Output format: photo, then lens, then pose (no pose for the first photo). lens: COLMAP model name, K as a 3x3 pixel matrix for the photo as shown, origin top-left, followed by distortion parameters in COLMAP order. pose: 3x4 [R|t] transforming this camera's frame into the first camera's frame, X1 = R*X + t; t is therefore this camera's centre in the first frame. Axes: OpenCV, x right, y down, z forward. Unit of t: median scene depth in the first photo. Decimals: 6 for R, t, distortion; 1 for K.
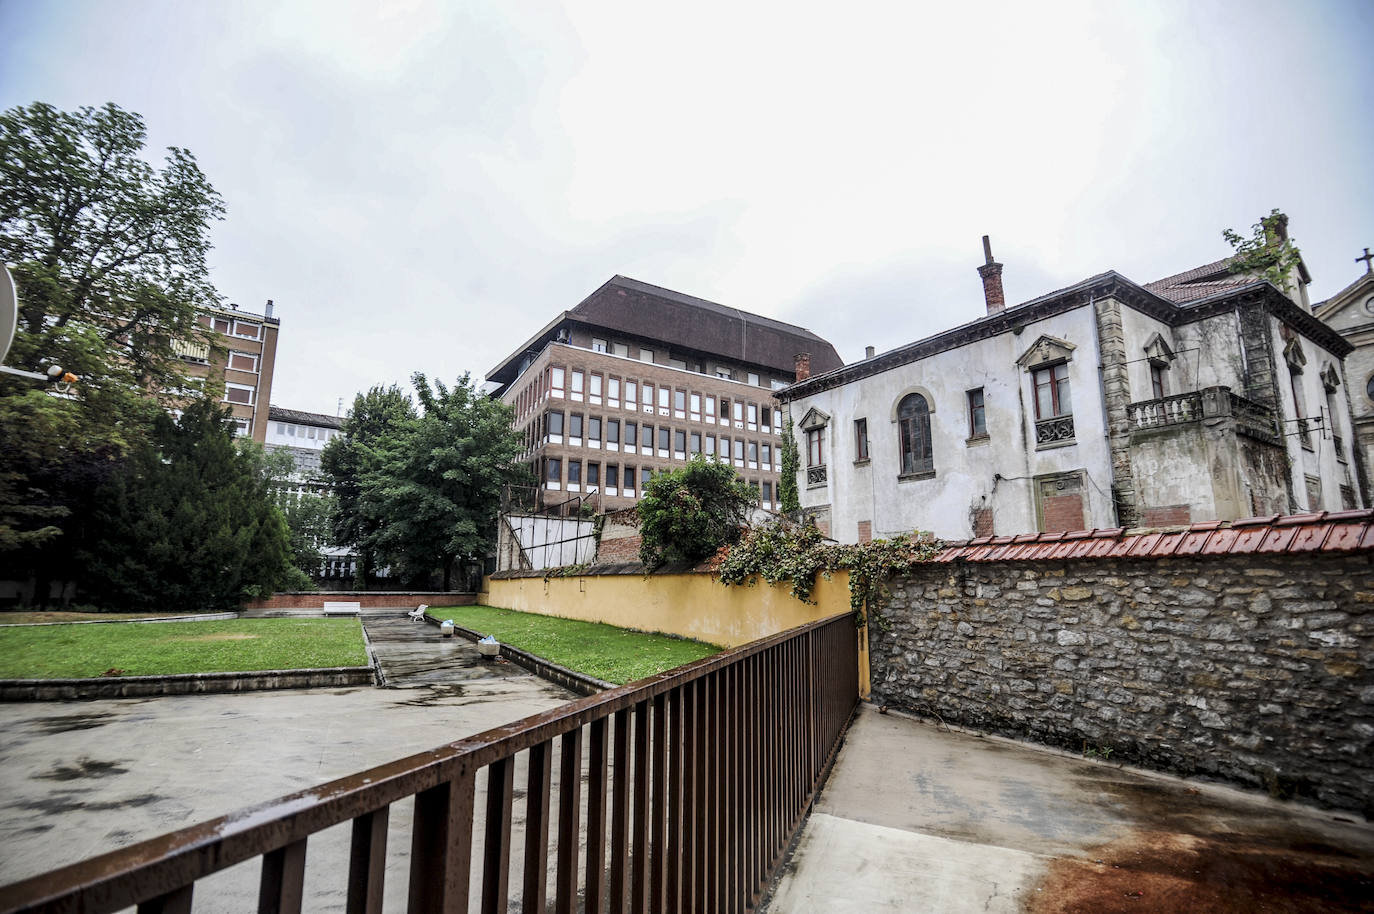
lens RADIAL K [[546.9, 0, 685.6], [0, 546.9, 464.0], [0, 0, 1]] dist [-0.018284, 0.000539]
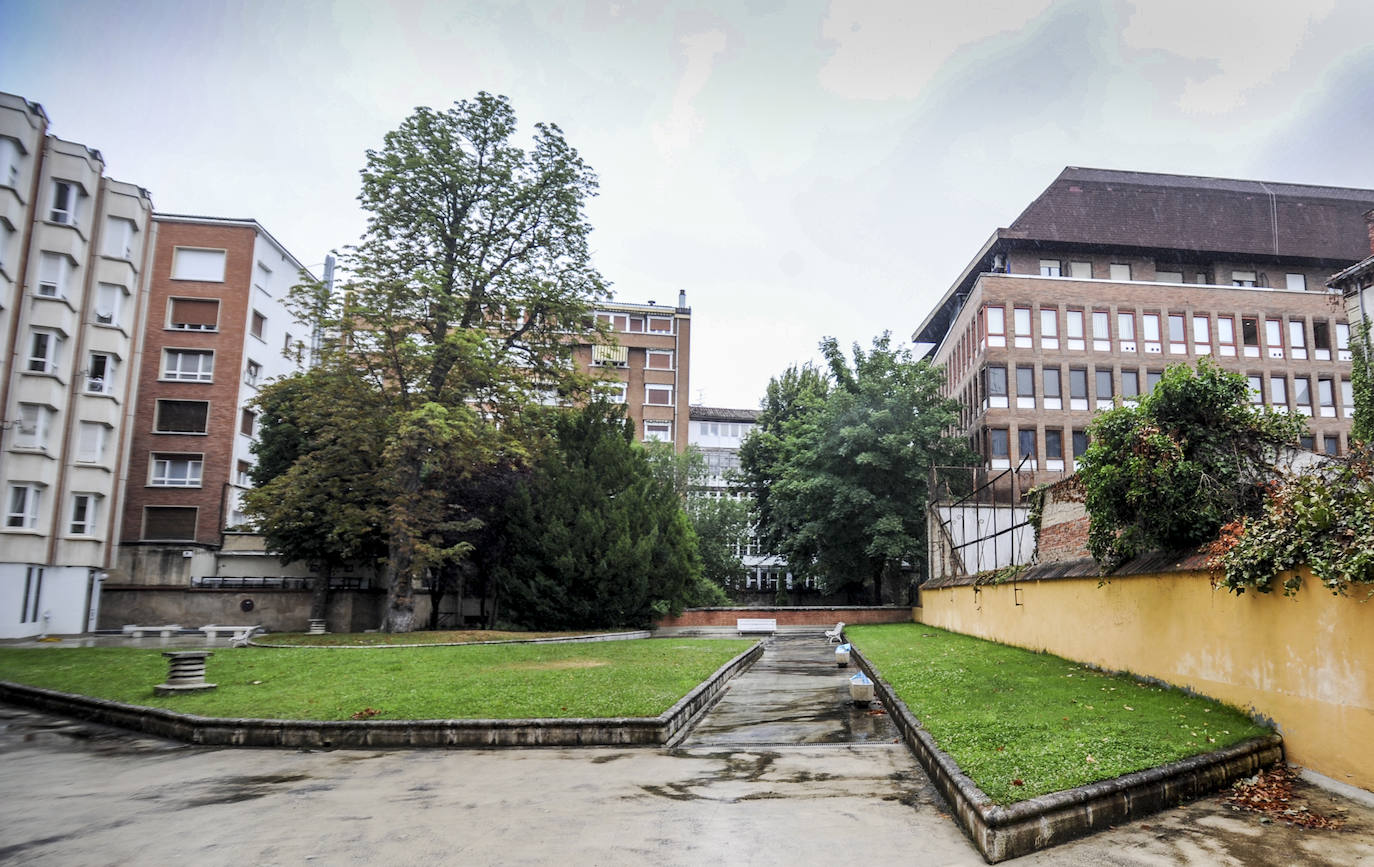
lens RADIAL K [[995.9, 0, 681.6], [0, 995.9, 436.4], [0, 0, 1]] dist [-0.024013, 0.002341]
pose [[0.909258, -0.074436, -0.409522, -0.080115], [0.098281, 0.994453, 0.037458, -0.093127], [0.404462, -0.074307, 0.911531, -0.418146]]
